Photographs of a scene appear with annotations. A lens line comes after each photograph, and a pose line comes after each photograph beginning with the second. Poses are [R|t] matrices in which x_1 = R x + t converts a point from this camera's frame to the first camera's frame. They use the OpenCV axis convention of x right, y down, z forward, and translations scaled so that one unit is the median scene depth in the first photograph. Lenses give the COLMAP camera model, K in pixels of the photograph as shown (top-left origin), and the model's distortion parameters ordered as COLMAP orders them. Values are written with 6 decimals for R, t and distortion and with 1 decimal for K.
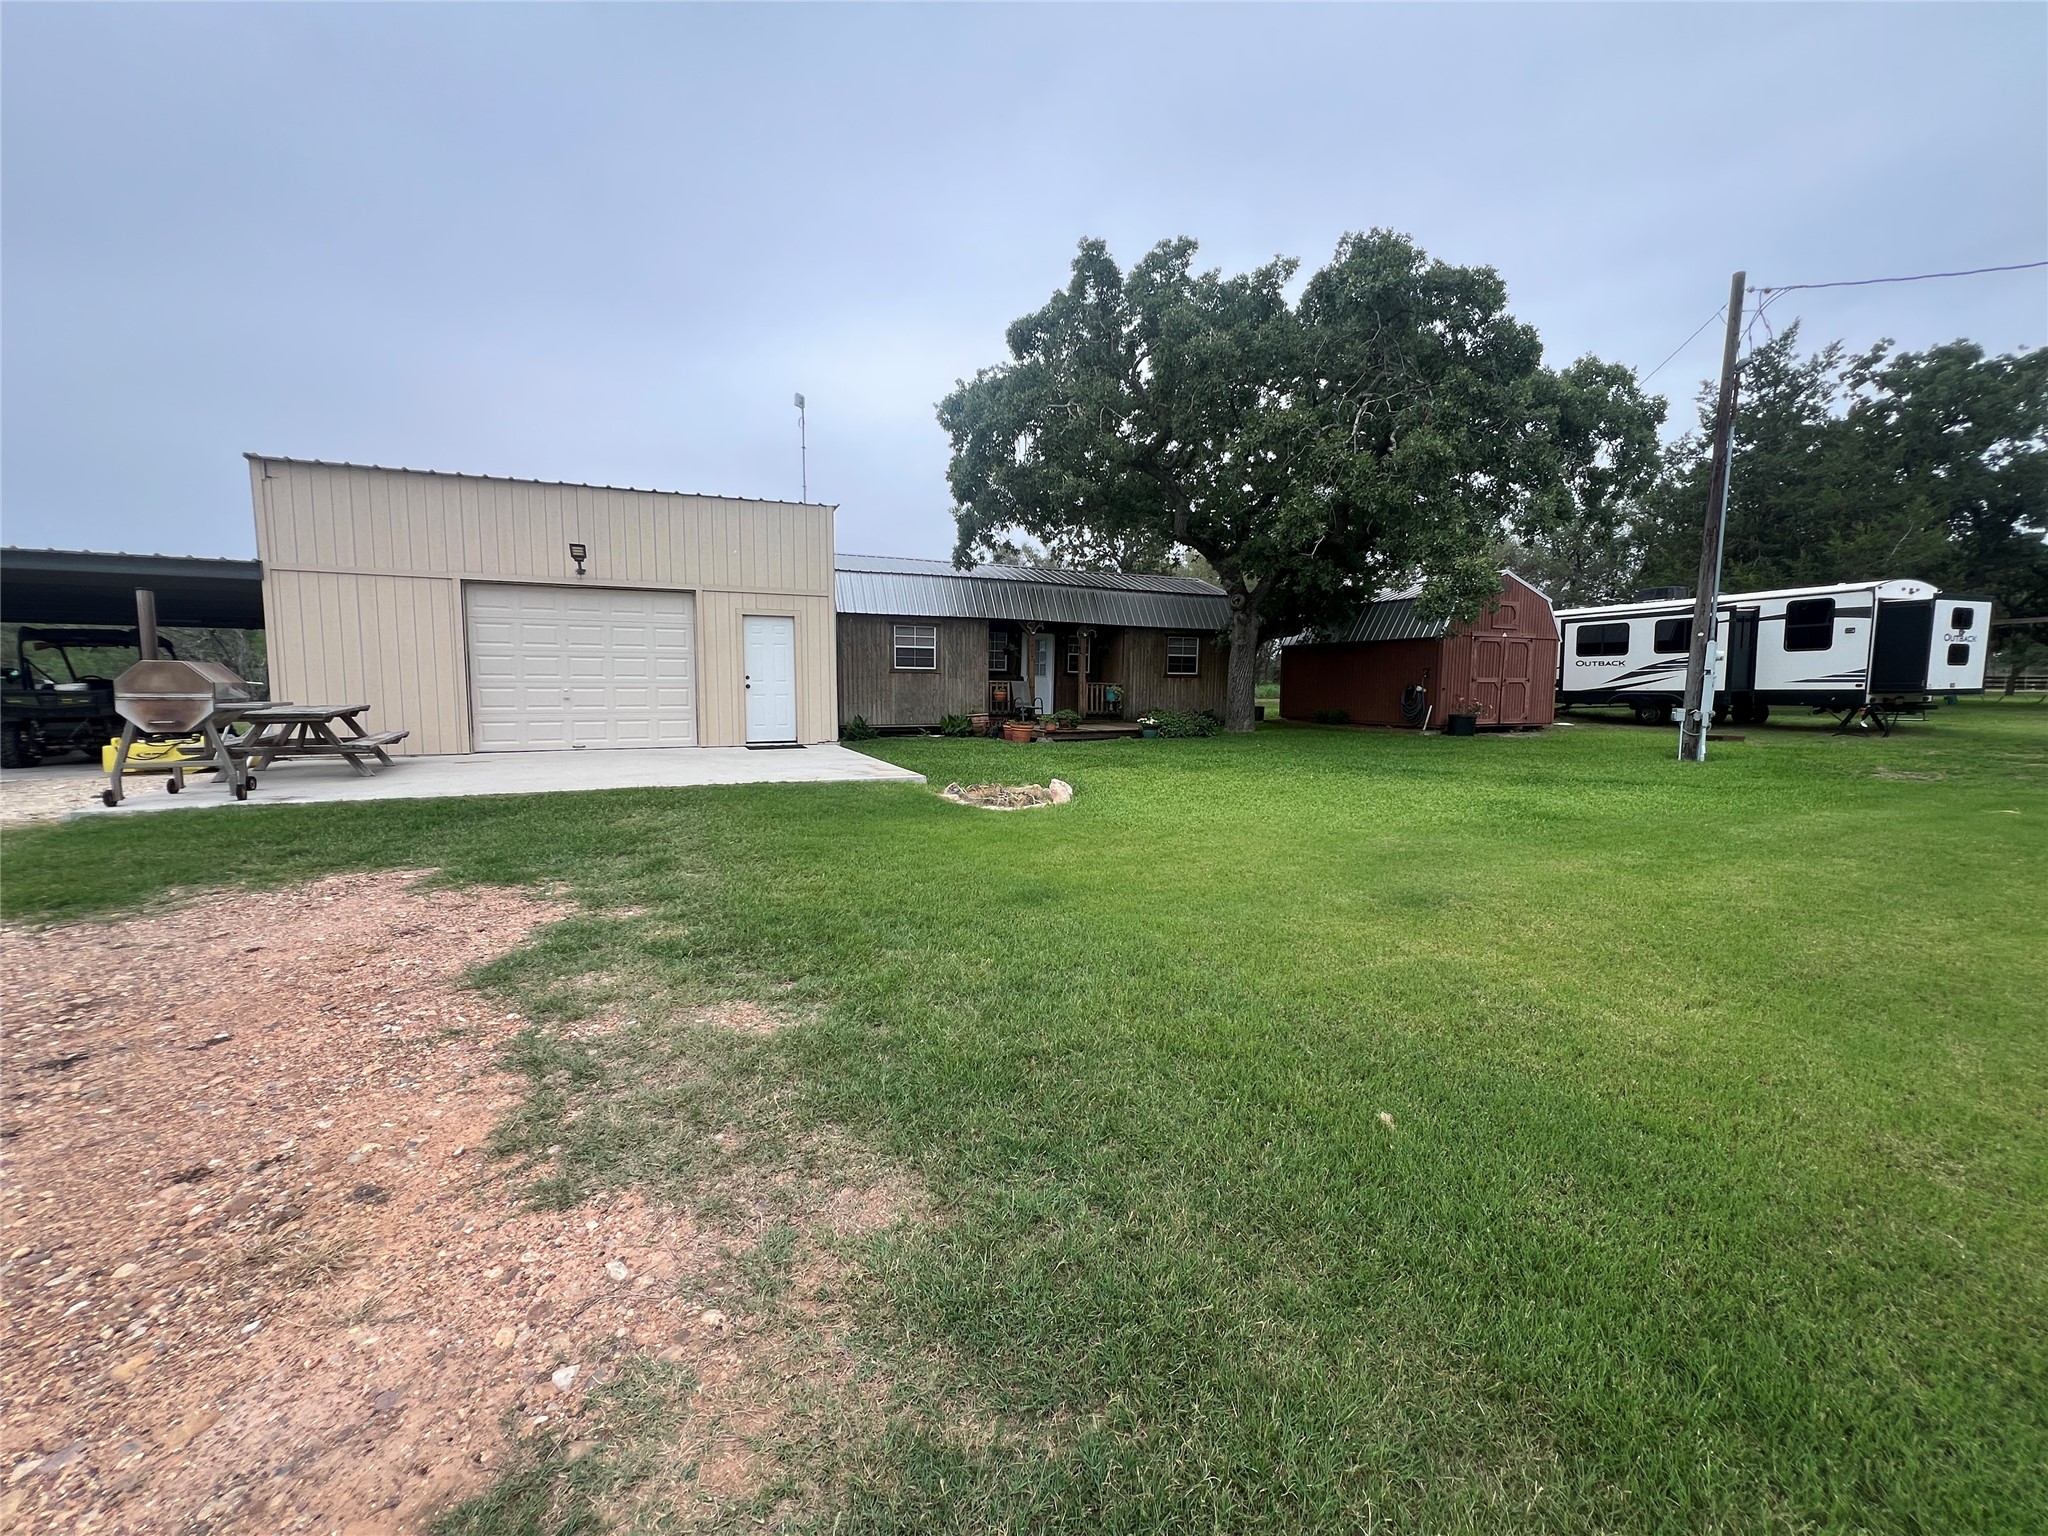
lens RADIAL K [[863.9, 0, 1034.5], [0, 863.9, 777.9], [0, 0, 1]] dist [-0.002440, 0.000292]
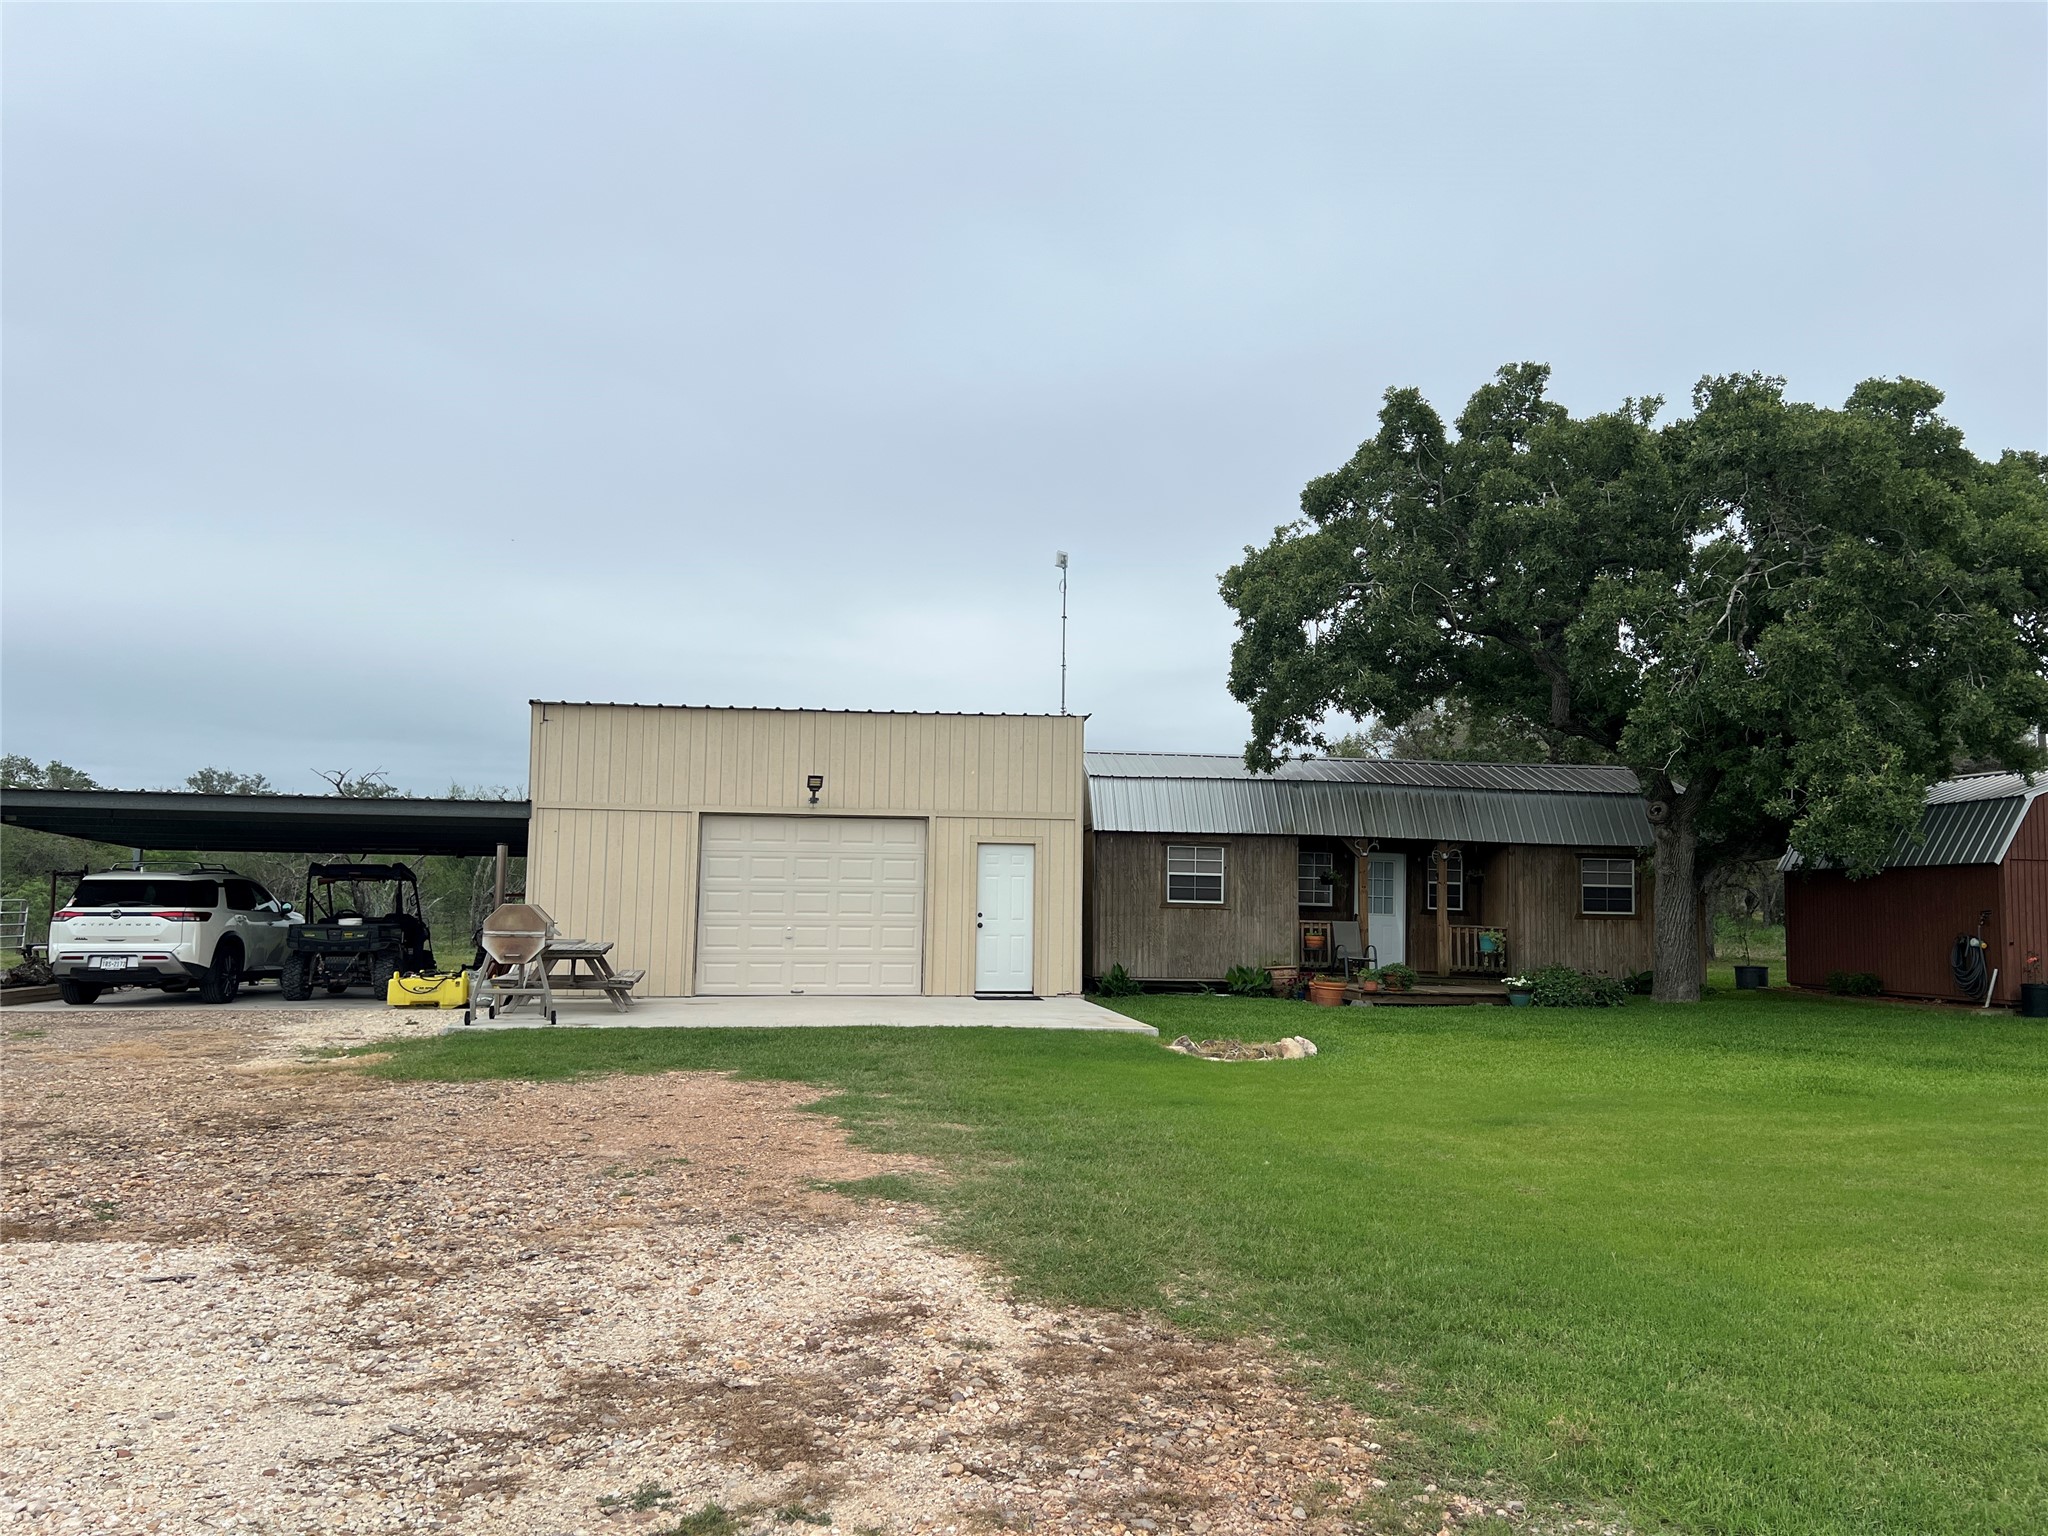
lens RADIAL K [[1613.5, 0, 1009.7], [0, 1613.5, 771.6], [0, 0, 1]] dist [0.082381, -0.022792]
pose [[0.953016, -0.018037, -0.302383, 0.168958], [-0.041534, 0.981017, -0.189419, 0.042580], [0.300059, 0.193079, 0.934176, -0.476420]]
